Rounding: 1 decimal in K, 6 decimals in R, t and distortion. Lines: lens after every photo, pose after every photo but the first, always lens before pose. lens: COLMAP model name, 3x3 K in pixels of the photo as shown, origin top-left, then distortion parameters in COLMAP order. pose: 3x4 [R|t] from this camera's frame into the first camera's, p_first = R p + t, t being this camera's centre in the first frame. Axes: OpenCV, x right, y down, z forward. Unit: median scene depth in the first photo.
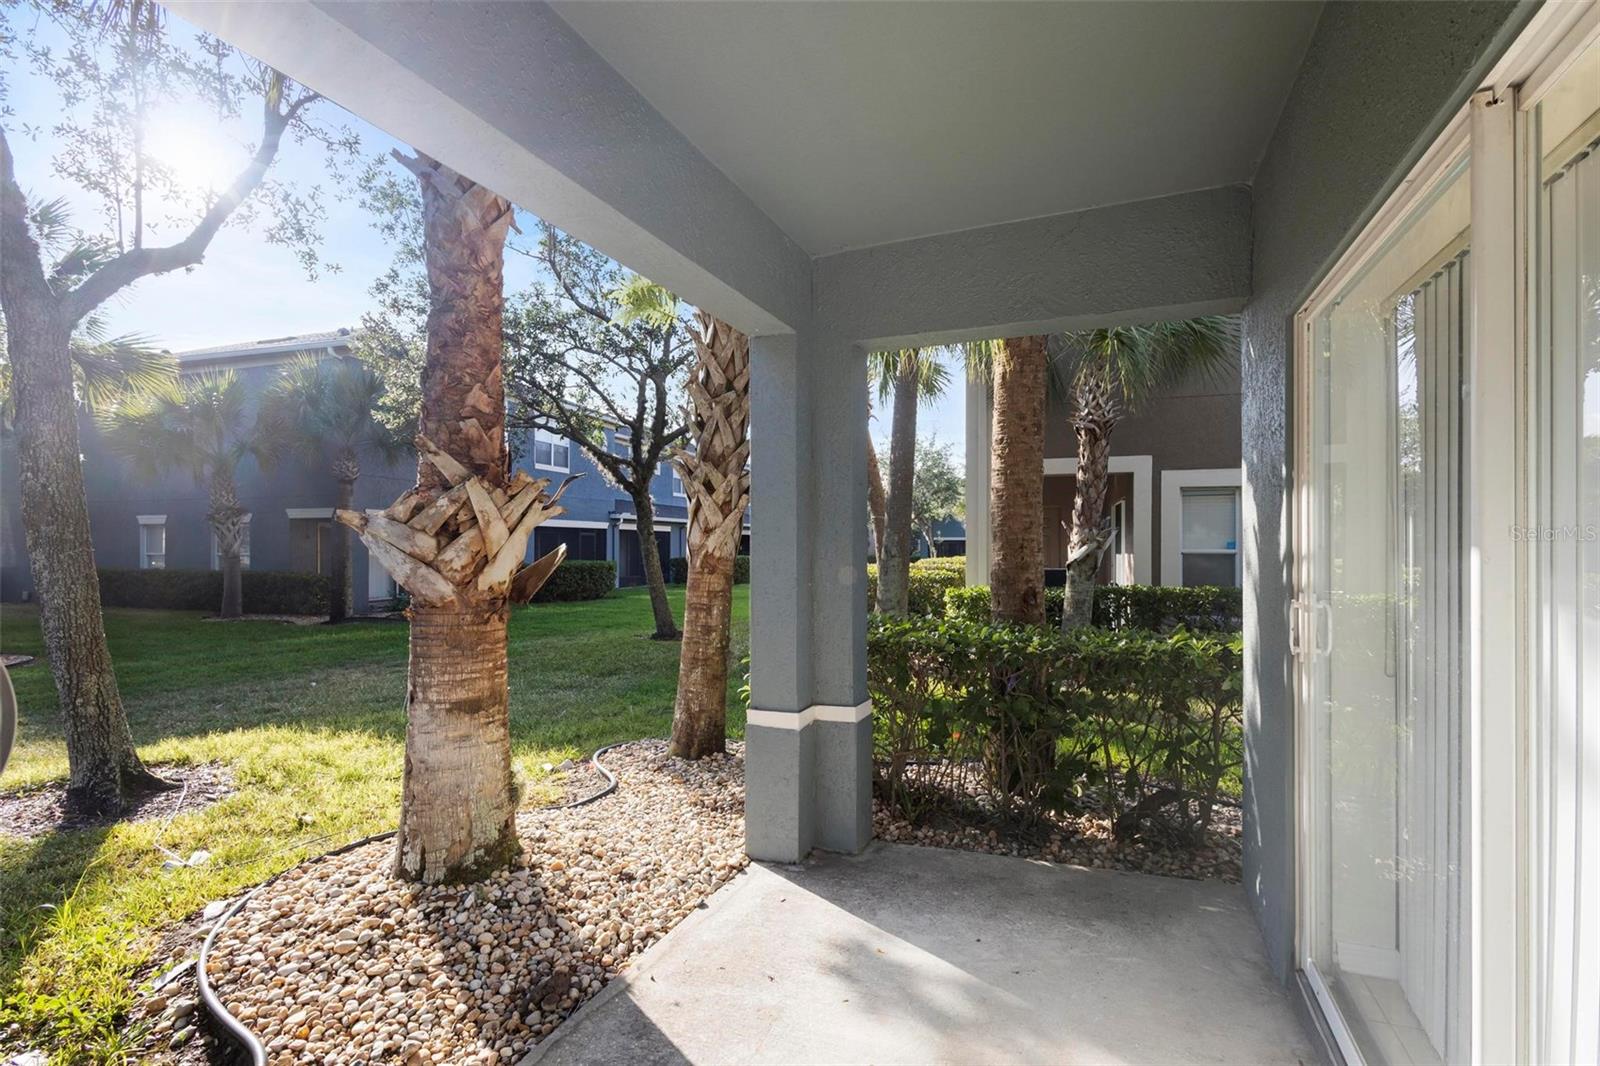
lens RADIAL K [[732.6, 0, 798.7], [0, 732.6, 525.7], [0, 0, 1]] dist [0.001253, -0.000751]
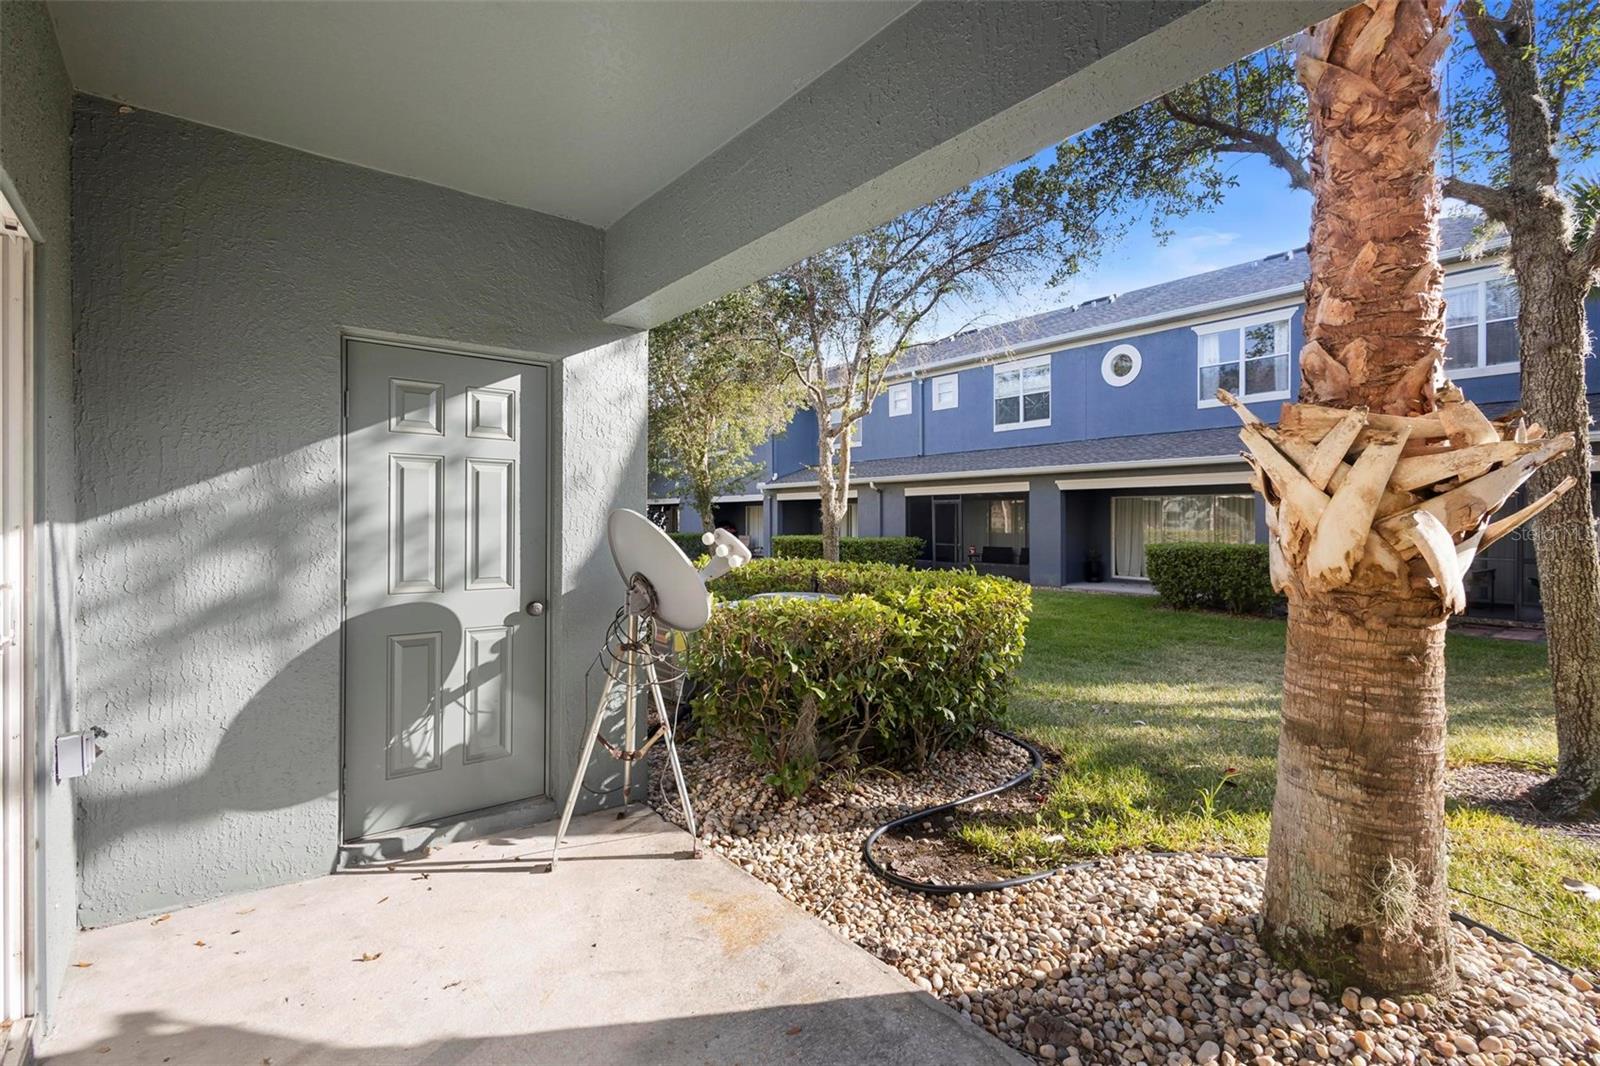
lens RADIAL K [[732.6, 0, 798.7], [0, 732.6, 525.7], [0, 0, 1]] dist [0.001253, -0.000751]
pose [[-0.468550, 0.009767, -0.883383, 0.469861], [0.020666, 0.999786, 0.000092, 0.029754], [0.883195, -0.018213, -0.468651, 0.971902]]
